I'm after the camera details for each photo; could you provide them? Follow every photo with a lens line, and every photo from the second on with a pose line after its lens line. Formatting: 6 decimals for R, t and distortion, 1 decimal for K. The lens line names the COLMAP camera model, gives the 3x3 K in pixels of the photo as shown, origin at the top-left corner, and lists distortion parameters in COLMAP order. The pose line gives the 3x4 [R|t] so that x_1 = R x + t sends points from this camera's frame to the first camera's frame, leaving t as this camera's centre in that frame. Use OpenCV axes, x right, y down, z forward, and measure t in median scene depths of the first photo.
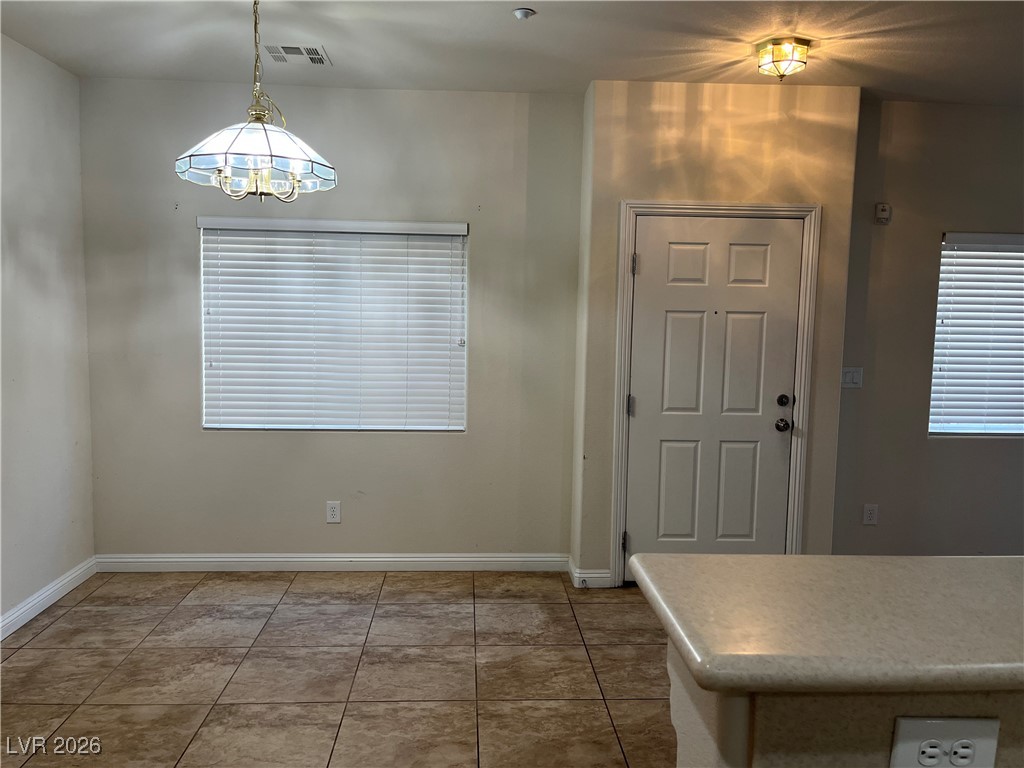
lens RADIAL K [[778.2, 0, 506.5], [0, 778.2, 391.8], [0, 0, 1]] dist [0.065515, -0.084988]
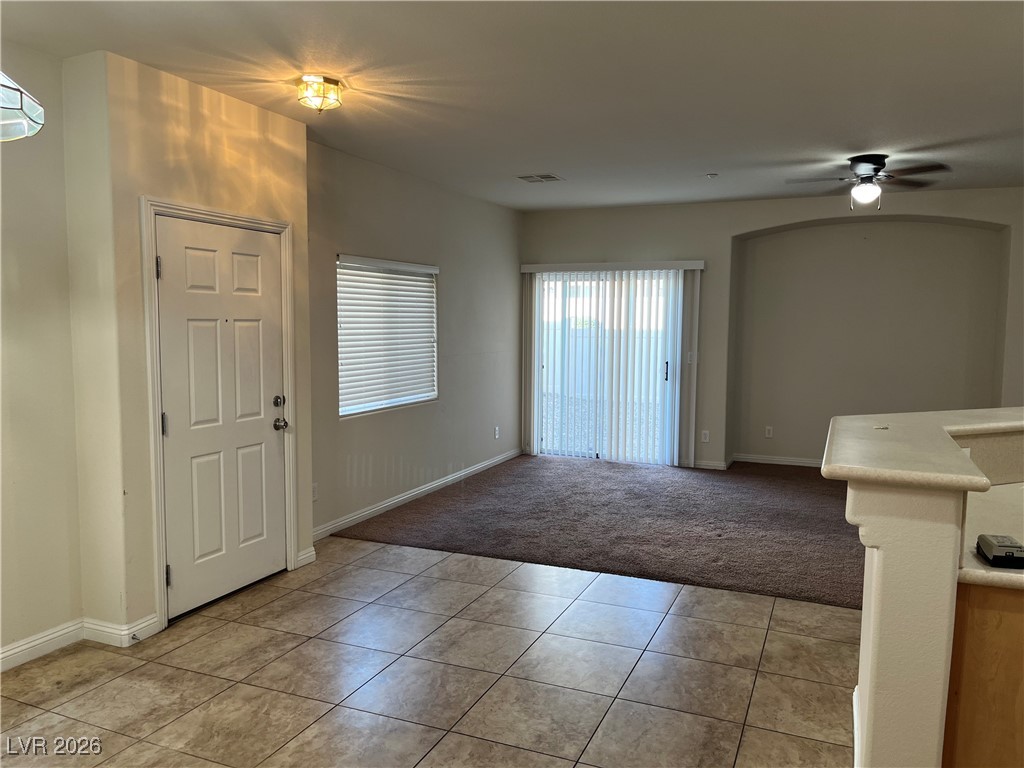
lens RADIAL K [[778.2, 0, 506.5], [0, 778.2, 391.8], [0, 0, 1]] dist [0.065515, -0.084988]
pose [[0.442925, -0.095083, 0.891502, -0.484687], [0.095404, 0.993713, 0.058585, -0.036464], [-0.891468, 0.059104, 0.449212, 0.244408]]
